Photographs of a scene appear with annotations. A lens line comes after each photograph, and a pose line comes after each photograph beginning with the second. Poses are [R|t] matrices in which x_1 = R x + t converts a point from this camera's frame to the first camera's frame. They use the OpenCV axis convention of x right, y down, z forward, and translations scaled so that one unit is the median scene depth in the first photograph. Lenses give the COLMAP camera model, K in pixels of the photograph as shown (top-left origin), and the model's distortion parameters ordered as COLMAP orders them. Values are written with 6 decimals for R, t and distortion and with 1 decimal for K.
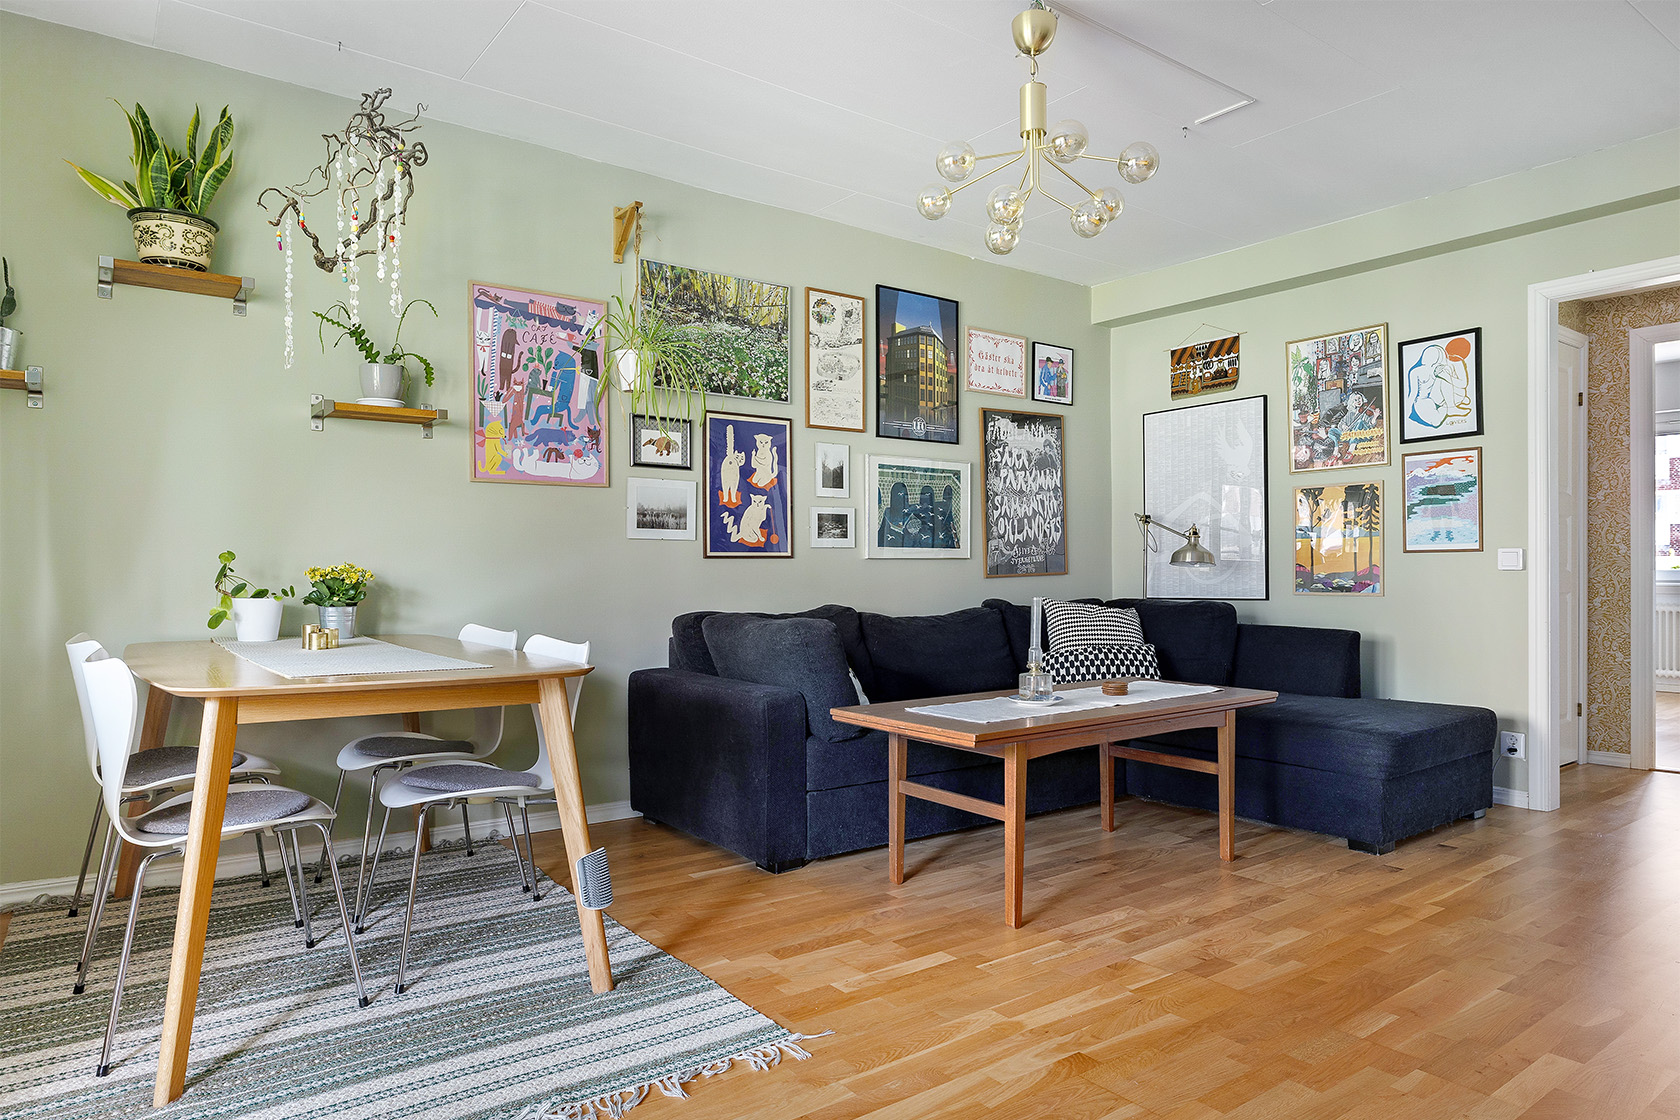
lens RADIAL K [[1011.2, 0, 841.8], [0, 1011.2, 564.7], [0, 0, 1]] dist [0.007402, -0.000325]
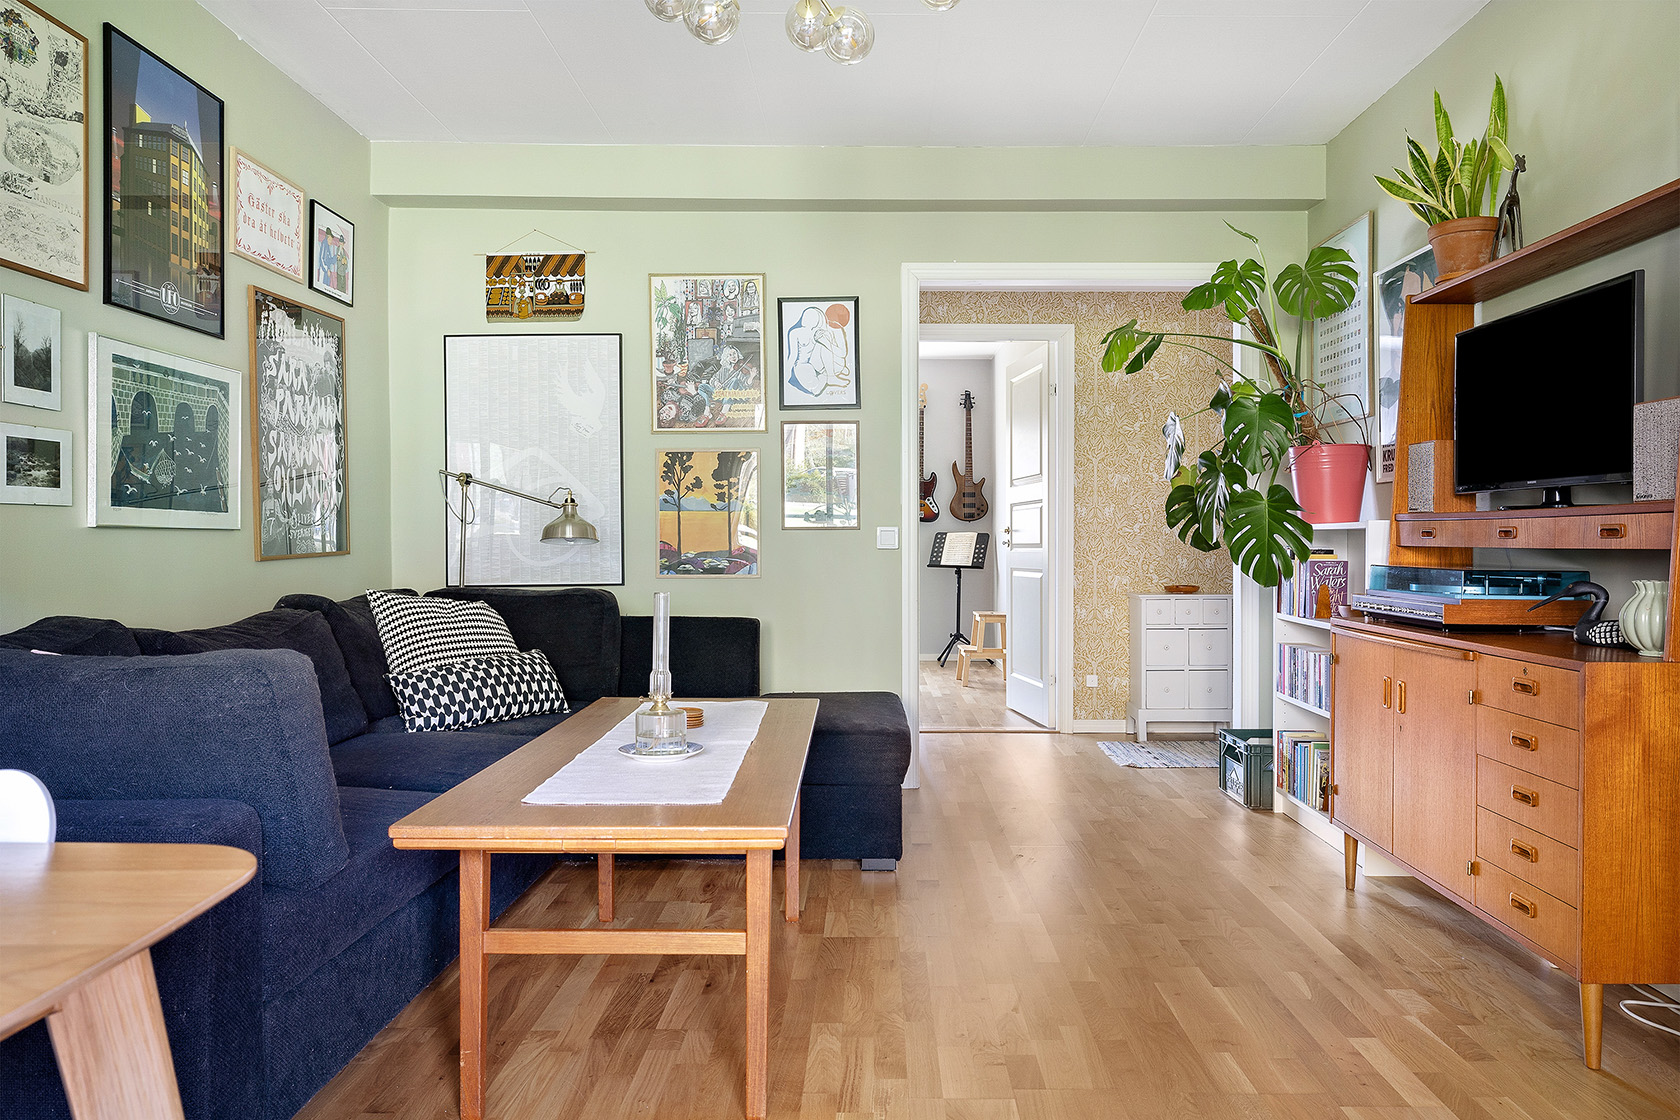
lens RADIAL K [[1136.7, 0, 840.6], [0, 1136.7, 555.0], [0, 0, 1]] dist [-0.009525, 0.002591]
pose [[0.606749, -0.004355, 0.794882, -0.209370], [-0.006441, 0.999925, 0.010395, -0.000149], [-0.794867, -0.011427, 0.606676, 0.313998]]
